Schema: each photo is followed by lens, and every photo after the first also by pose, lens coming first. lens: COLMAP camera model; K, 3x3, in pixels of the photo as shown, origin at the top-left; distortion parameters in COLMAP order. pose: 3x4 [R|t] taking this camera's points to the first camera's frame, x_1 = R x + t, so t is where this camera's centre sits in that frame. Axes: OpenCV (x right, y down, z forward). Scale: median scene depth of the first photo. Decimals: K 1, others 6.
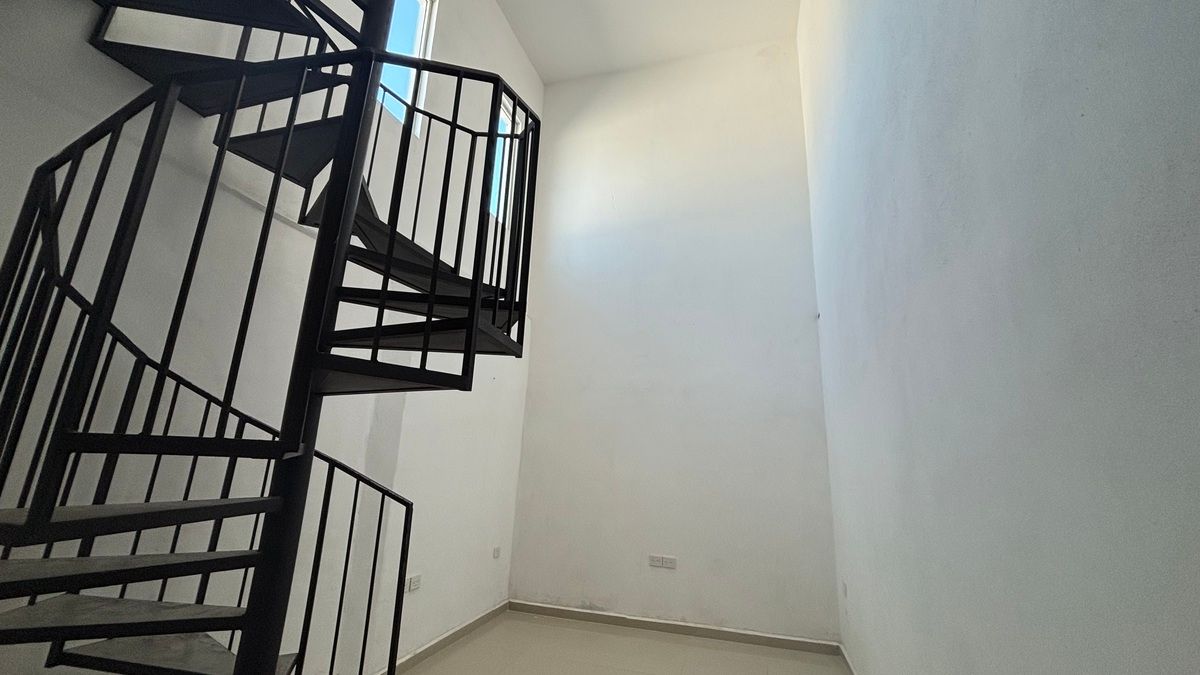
lens RADIAL K [[488.4, 0, 601.7], [0, 488.4, 335.1], [0, 0, 1]] dist [-0.006455, 0.000227]
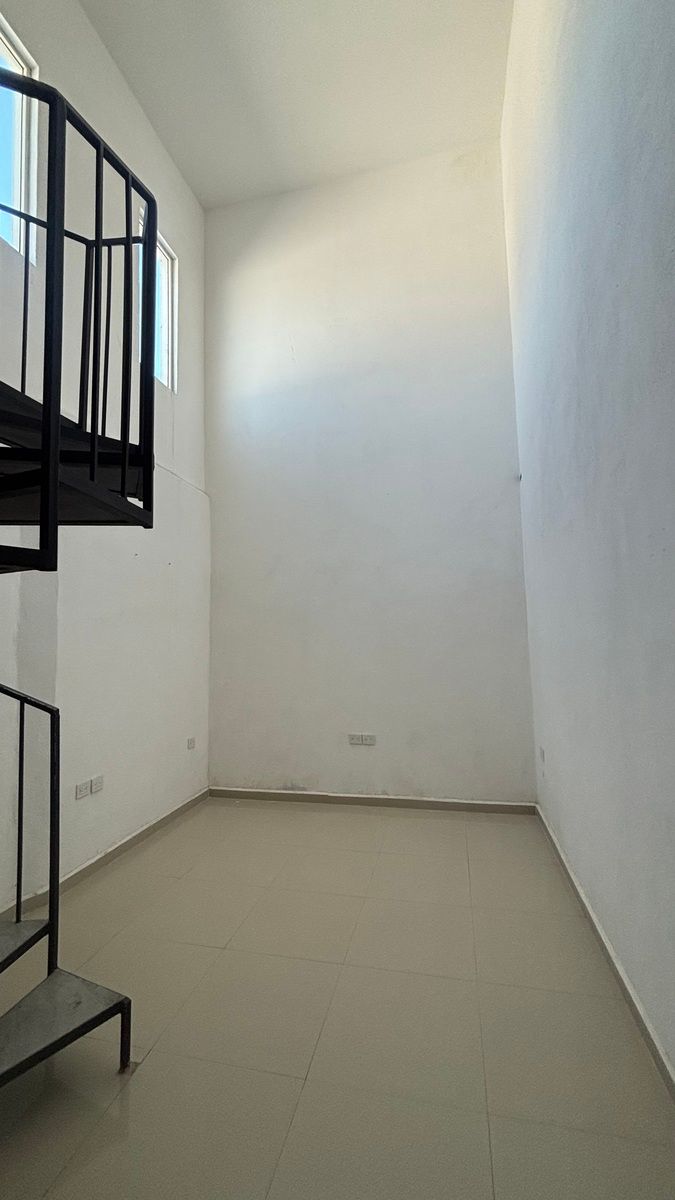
lens RADIAL K [[488.4, 0, 337.5], [0, 488.4, 600.0], [0, 0, 1]] dist [-0.006455, 0.000227]
pose [[0.996334, -0.059552, 0.061411, 0.036500], [0.048349, 0.984250, 0.170043, 0.020183], [-0.070570, -0.166450, 0.983521, 0.093694]]
